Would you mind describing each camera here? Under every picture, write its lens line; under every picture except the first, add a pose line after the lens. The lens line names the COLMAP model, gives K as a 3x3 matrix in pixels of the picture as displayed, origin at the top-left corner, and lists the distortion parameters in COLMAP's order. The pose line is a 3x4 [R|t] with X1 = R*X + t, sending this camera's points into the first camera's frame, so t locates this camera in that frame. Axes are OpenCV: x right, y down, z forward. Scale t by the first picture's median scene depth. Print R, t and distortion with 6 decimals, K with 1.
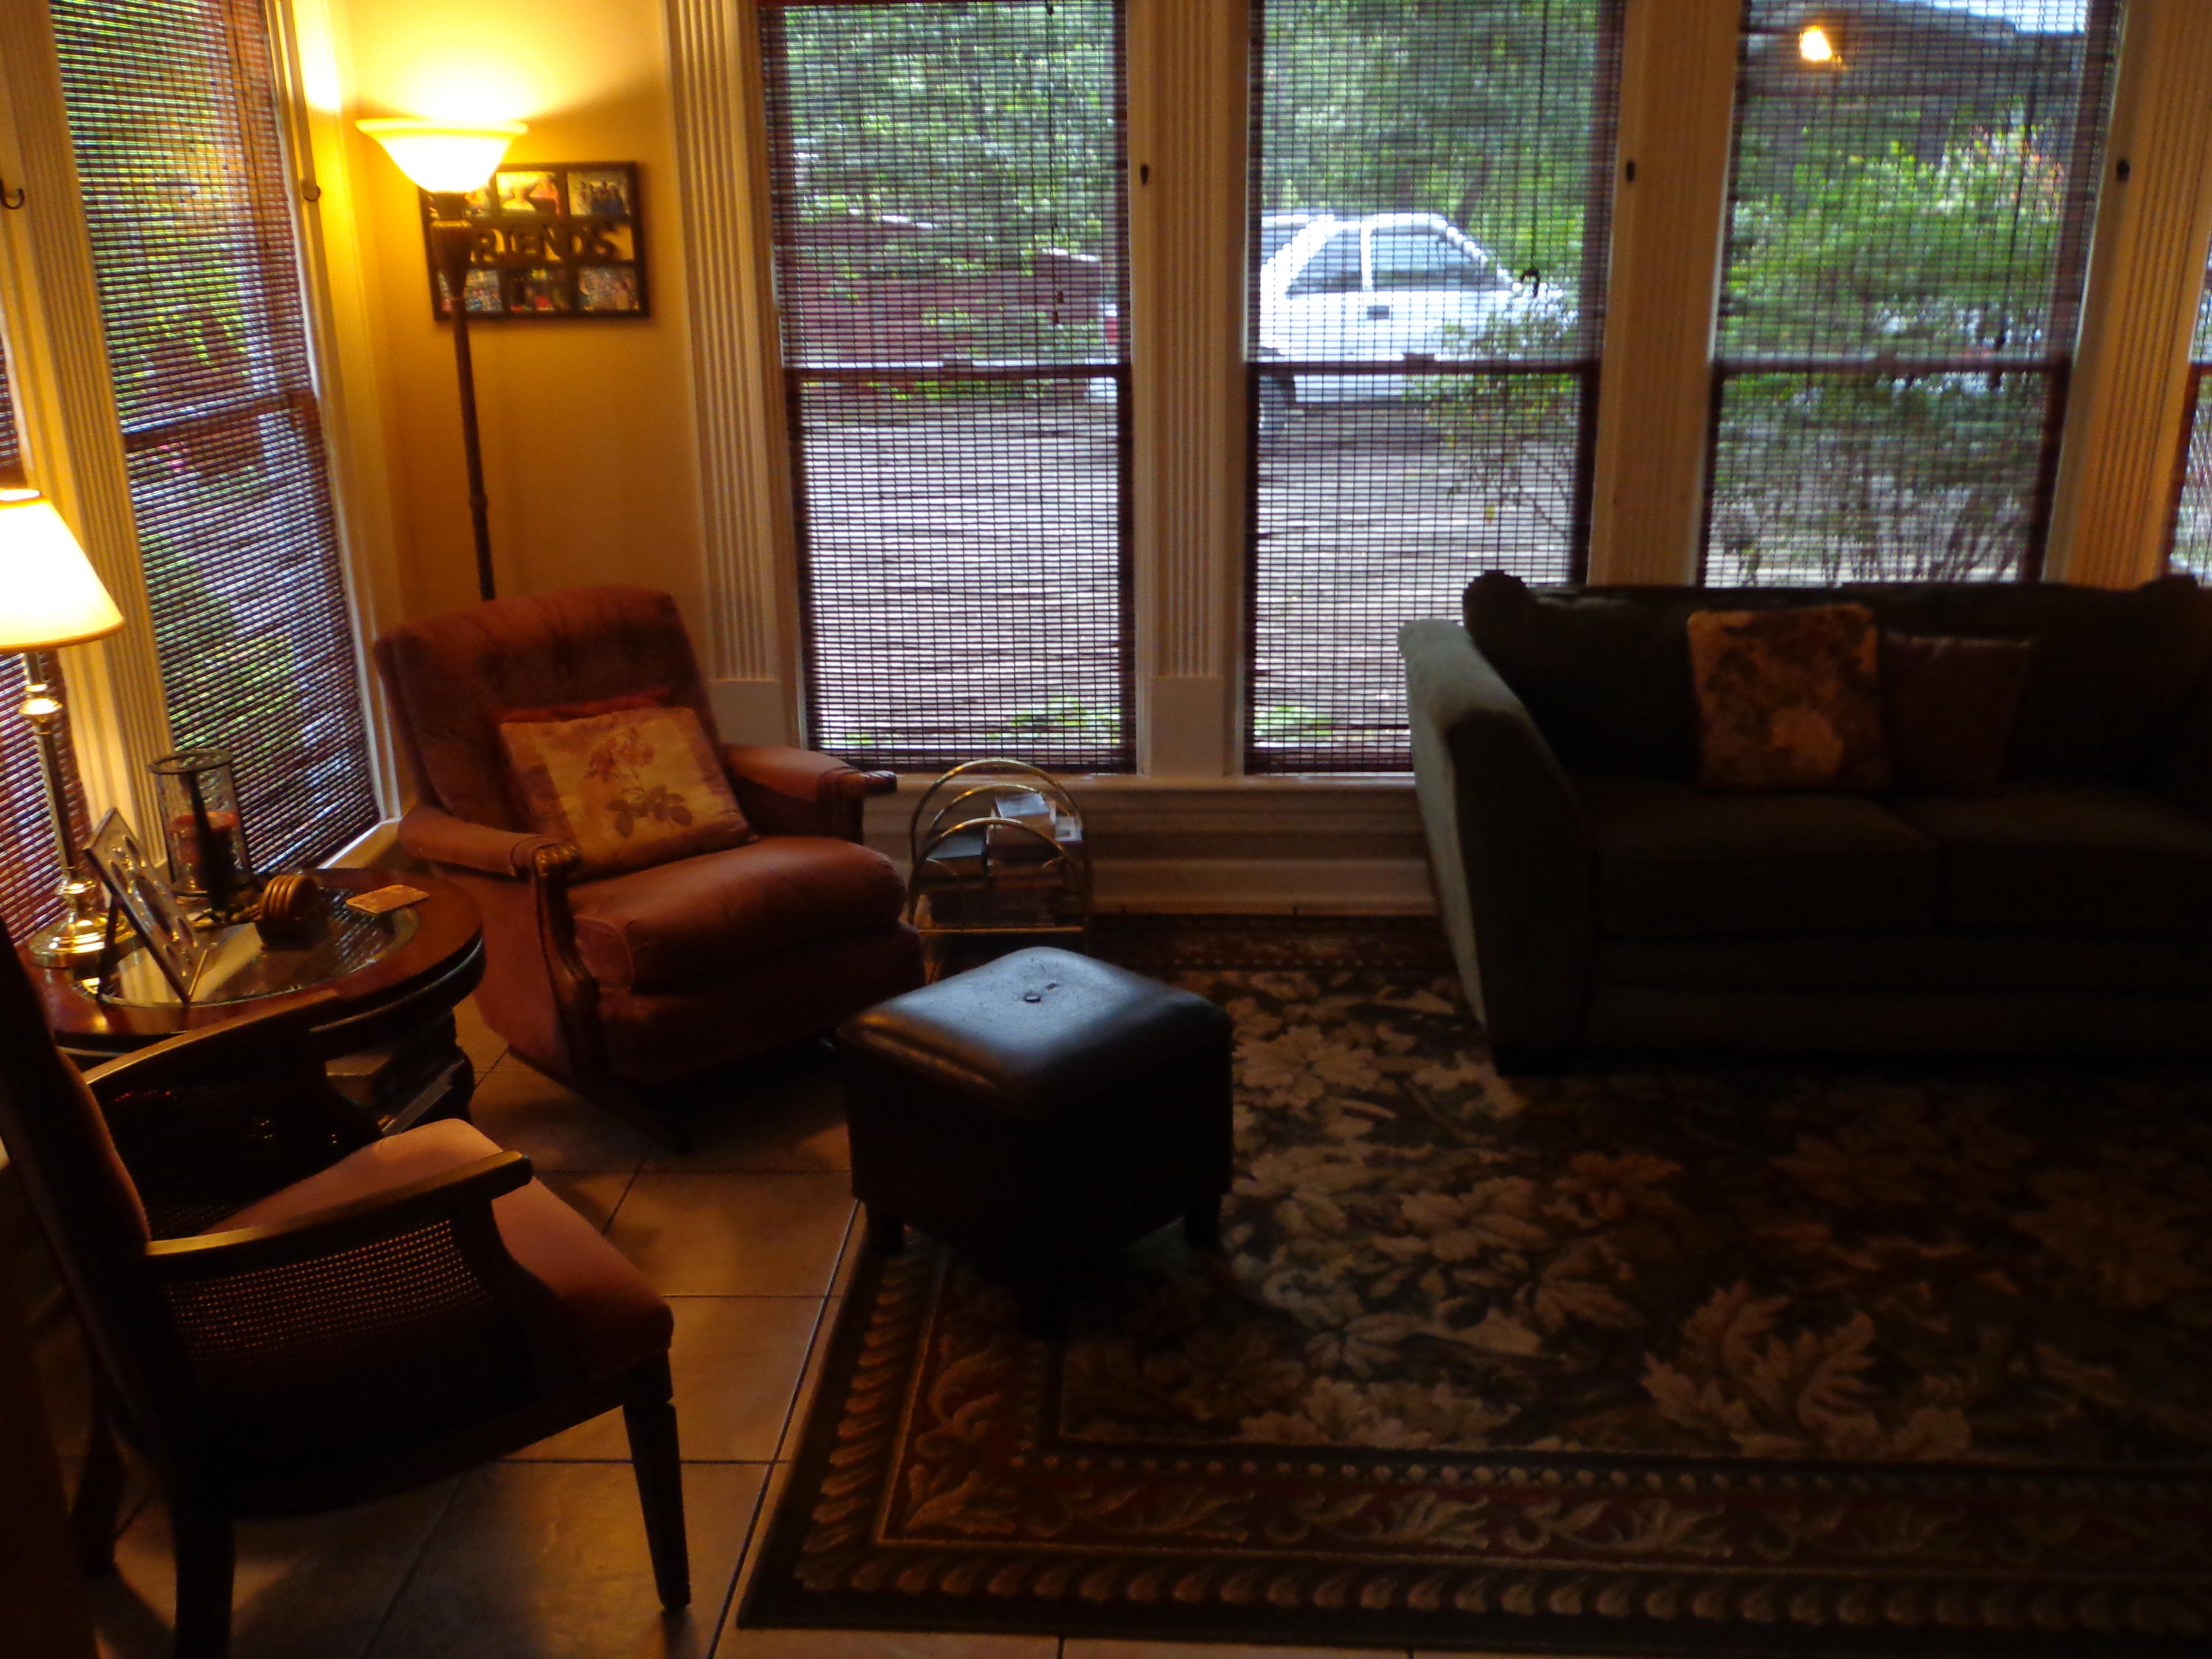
lens RADIAL K [[1921.9, 0, 1090.1], [0, 1921.9, 835.6], [0, 0, 1]] dist [-0.043196, 0.047253]
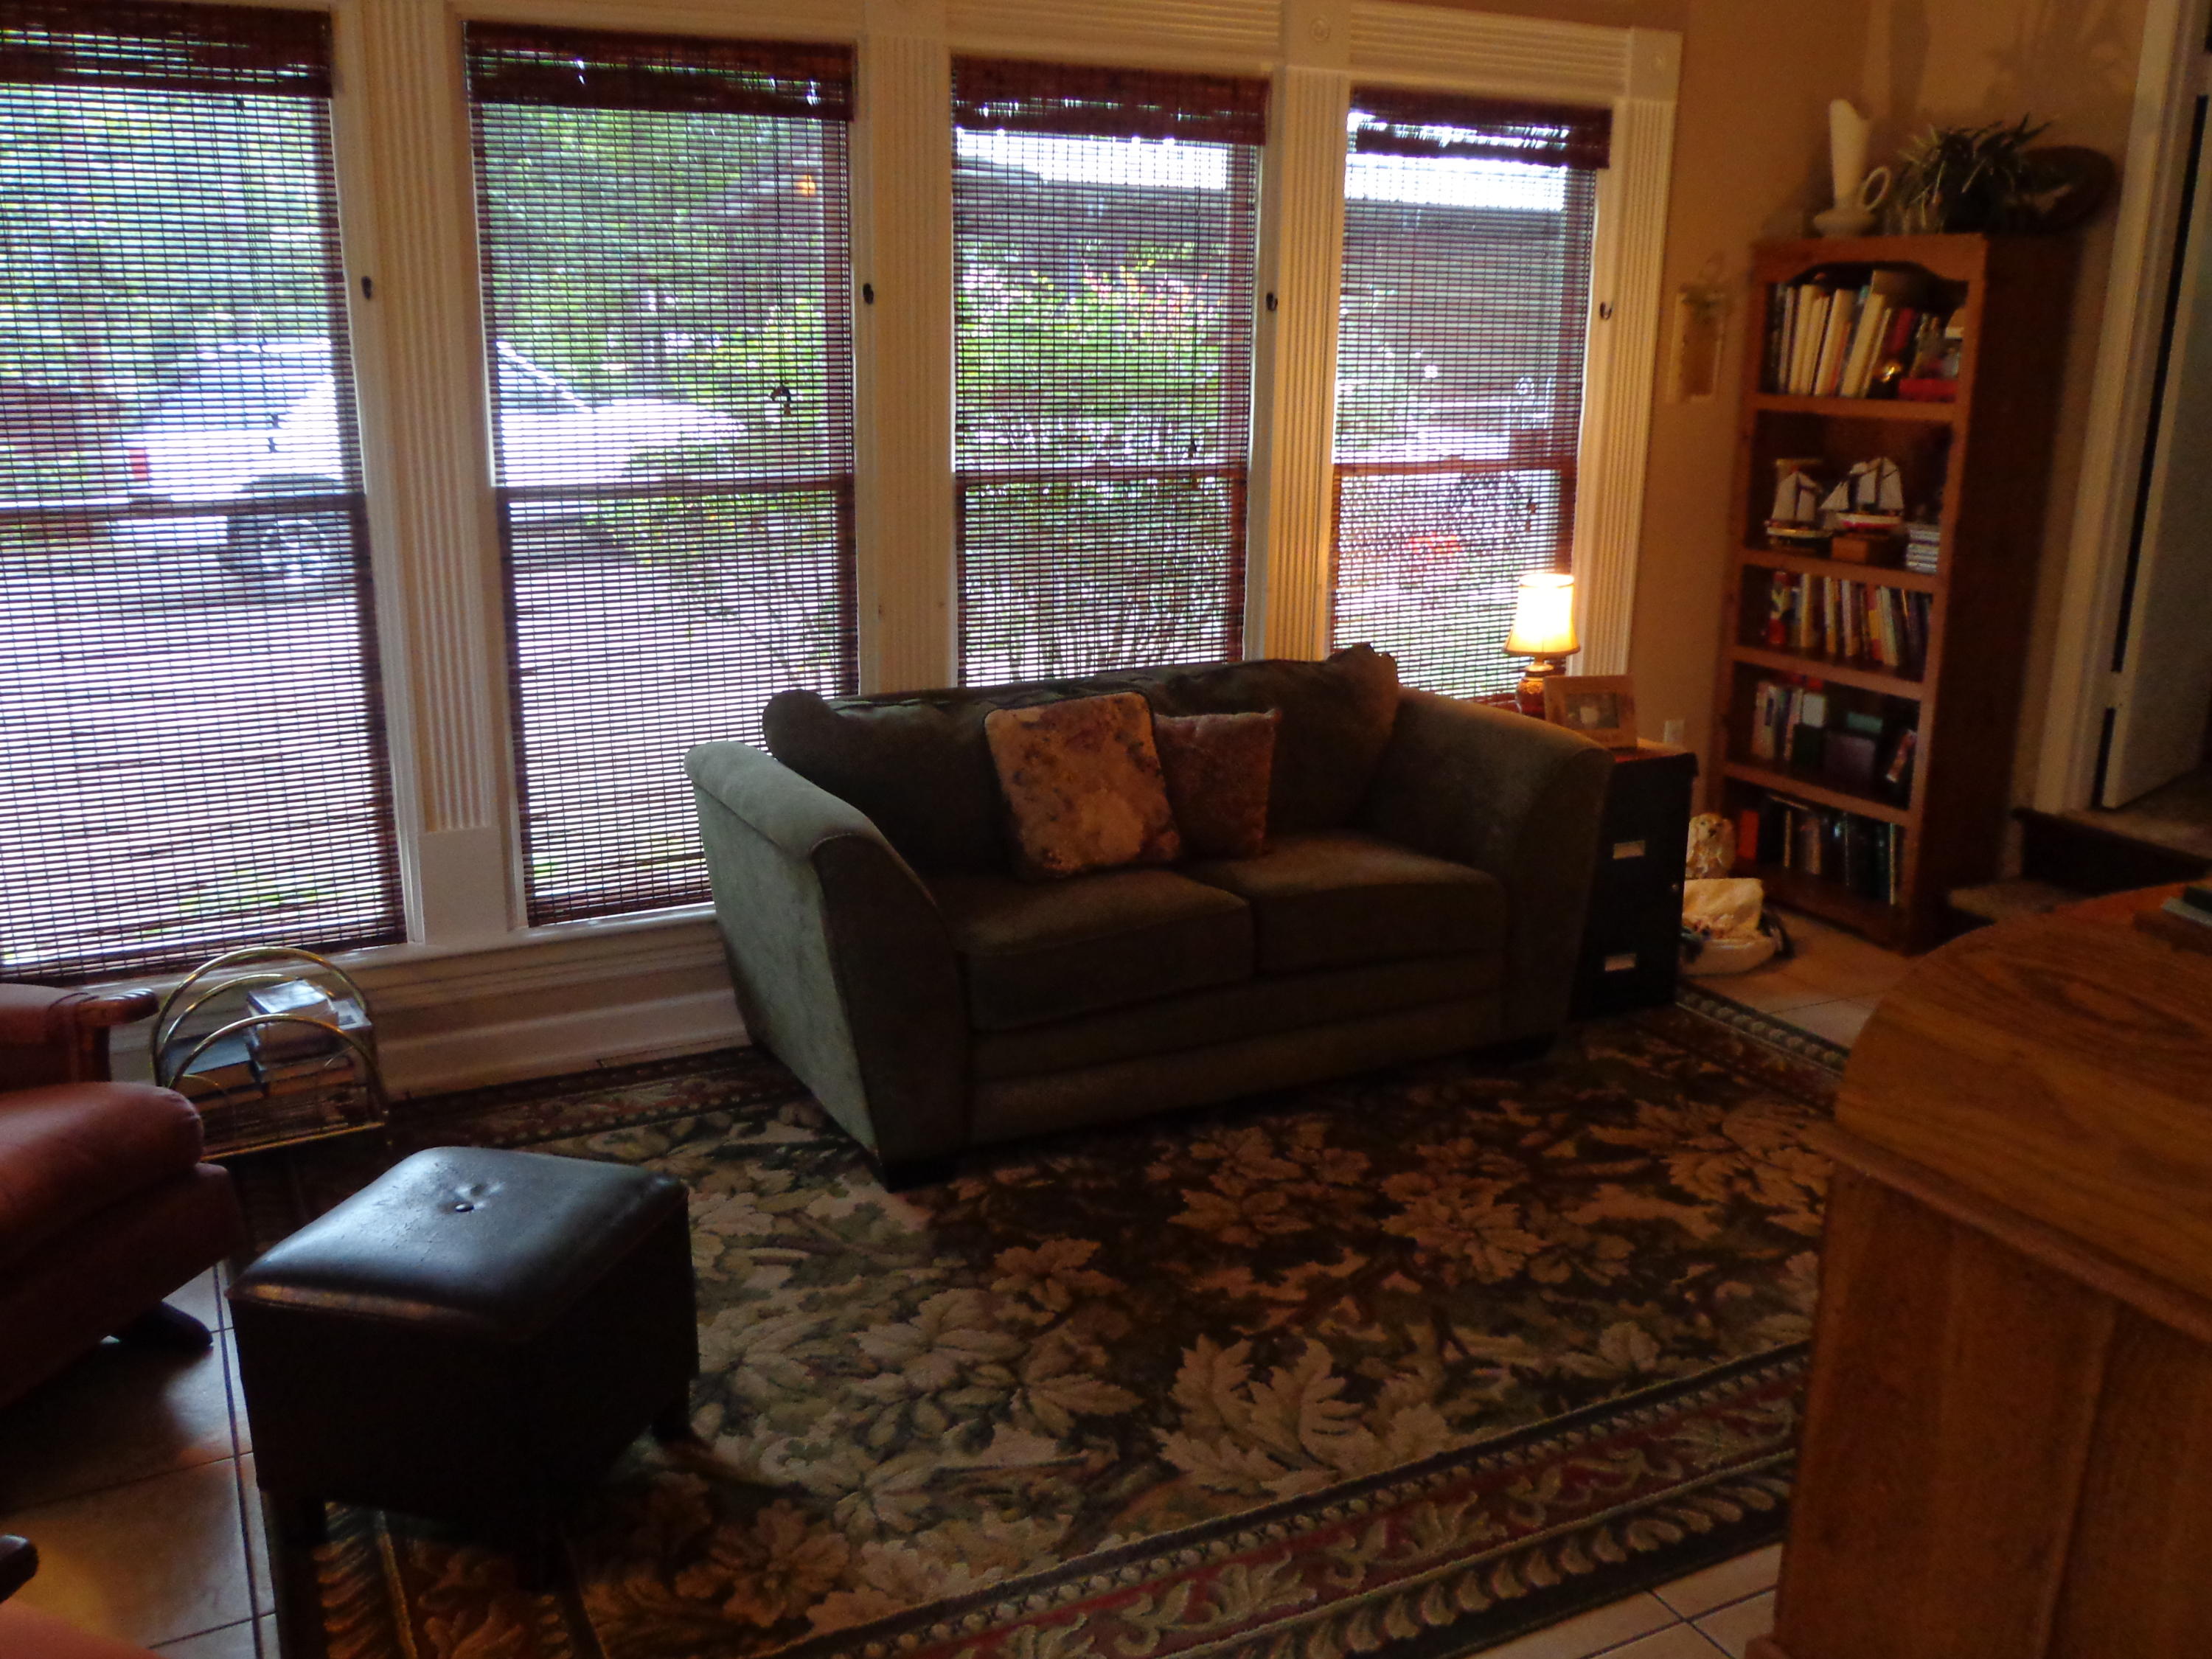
lens RADIAL K [[1921.9, 0, 1098.4], [0, 1921.9, 829.8], [0, 0, 1]] dist [-0.043196, 0.047253]
pose [[0.868685, -0.110319, 0.482924, -0.144949], [0.141413, 0.989545, -0.028323, -0.015879], [-0.474751, 0.092895, 0.875204, 0.066513]]
